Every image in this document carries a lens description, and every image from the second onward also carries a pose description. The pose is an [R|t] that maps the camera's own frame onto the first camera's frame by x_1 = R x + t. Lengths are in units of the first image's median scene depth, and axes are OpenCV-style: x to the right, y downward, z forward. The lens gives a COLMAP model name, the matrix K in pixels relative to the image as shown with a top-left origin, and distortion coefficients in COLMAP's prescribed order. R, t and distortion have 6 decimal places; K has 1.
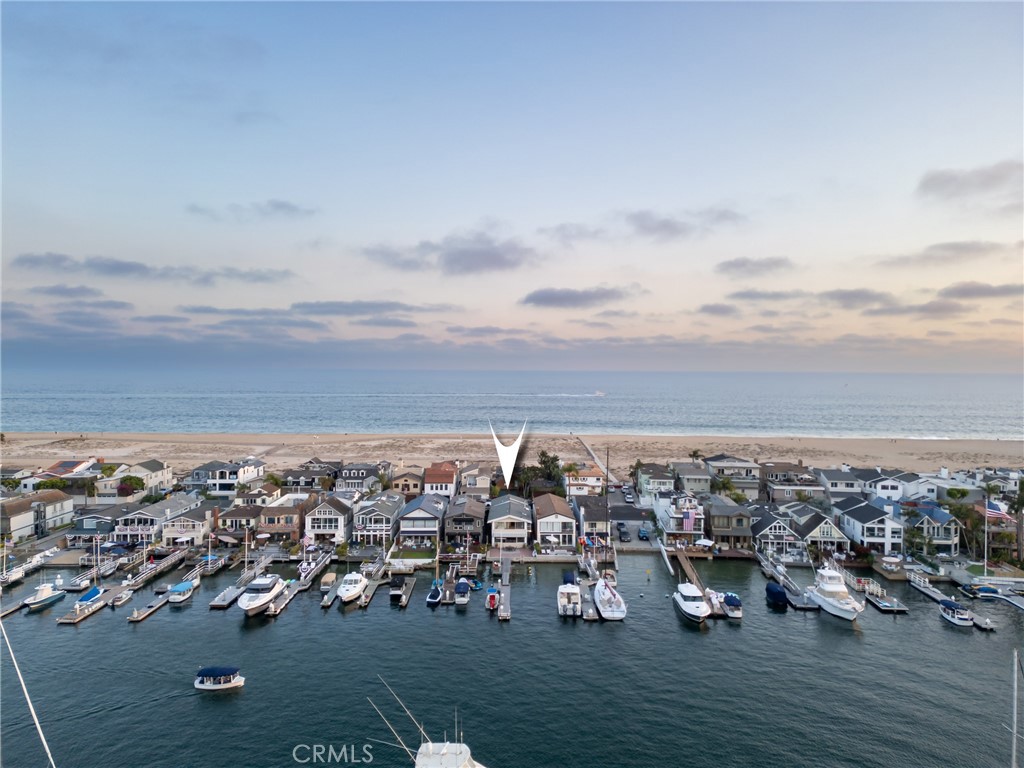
lens RADIAL K [[707.3, 0, 544.8], [0, 707.3, 380.8], [0, 0, 1]] dist [0.039257, -0.025551]
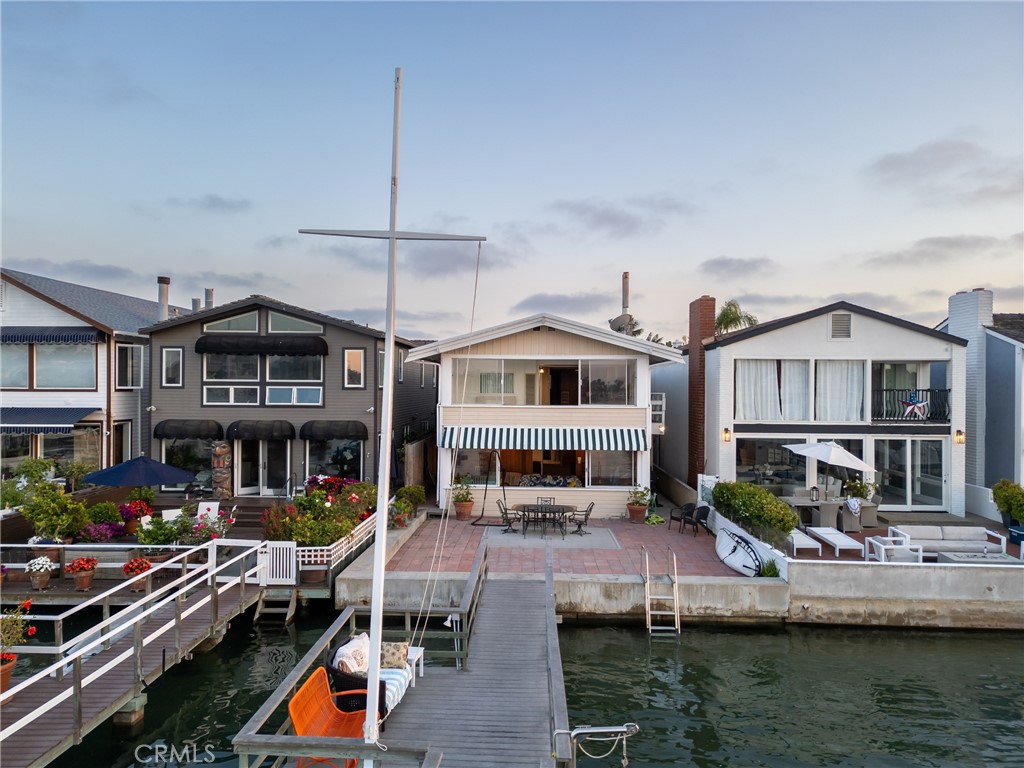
lens RADIAL K [[707.3, 0, 515.3], [0, 707.3, 384.3], [0, 0, 1]] dist [0.039257, -0.025551]
pose [[0.999172, -0.001690, -0.040640, -0.050279], [0.001646, 0.999998, -0.001111, 0.205305], [0.040642, 0.001044, 0.999173, 0.836642]]
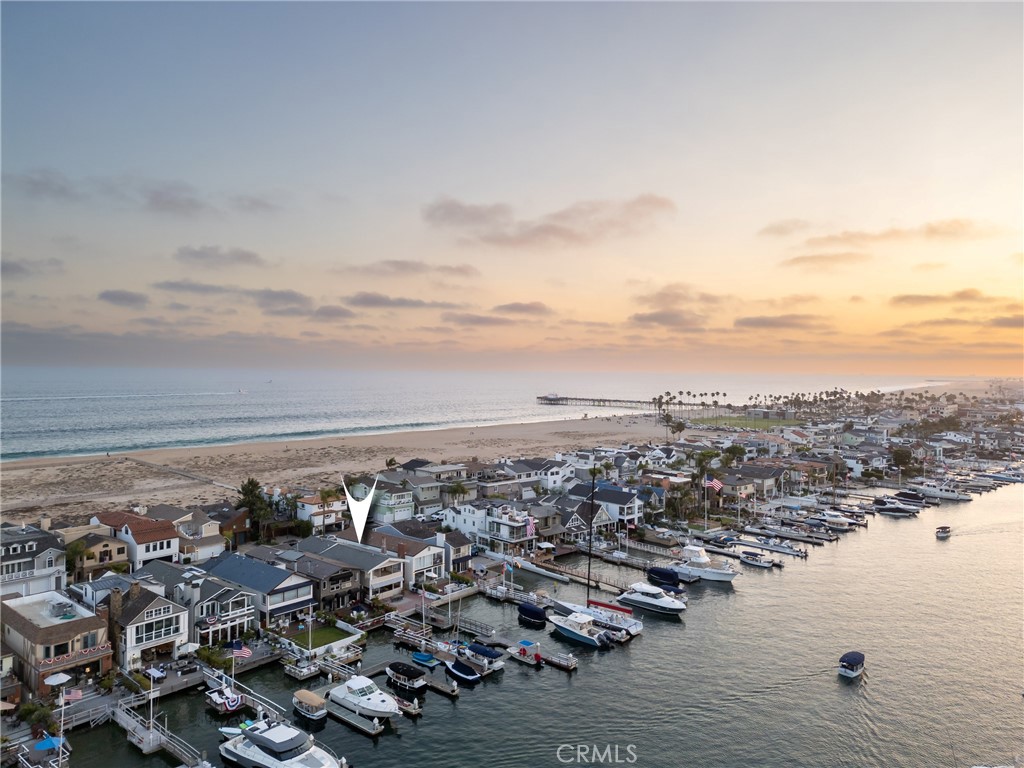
lens RADIAL K [[707.3, 0, 501.5], [0, 707.3, 381.5], [0, 0, 1]] dist [0.039257, -0.025551]
pose [[0.682522, -0.017392, 0.730659, -0.559325], [0.011385, 0.999849, 0.013165, -0.025625], [-0.730777, -0.000666, 0.682616, 0.337737]]
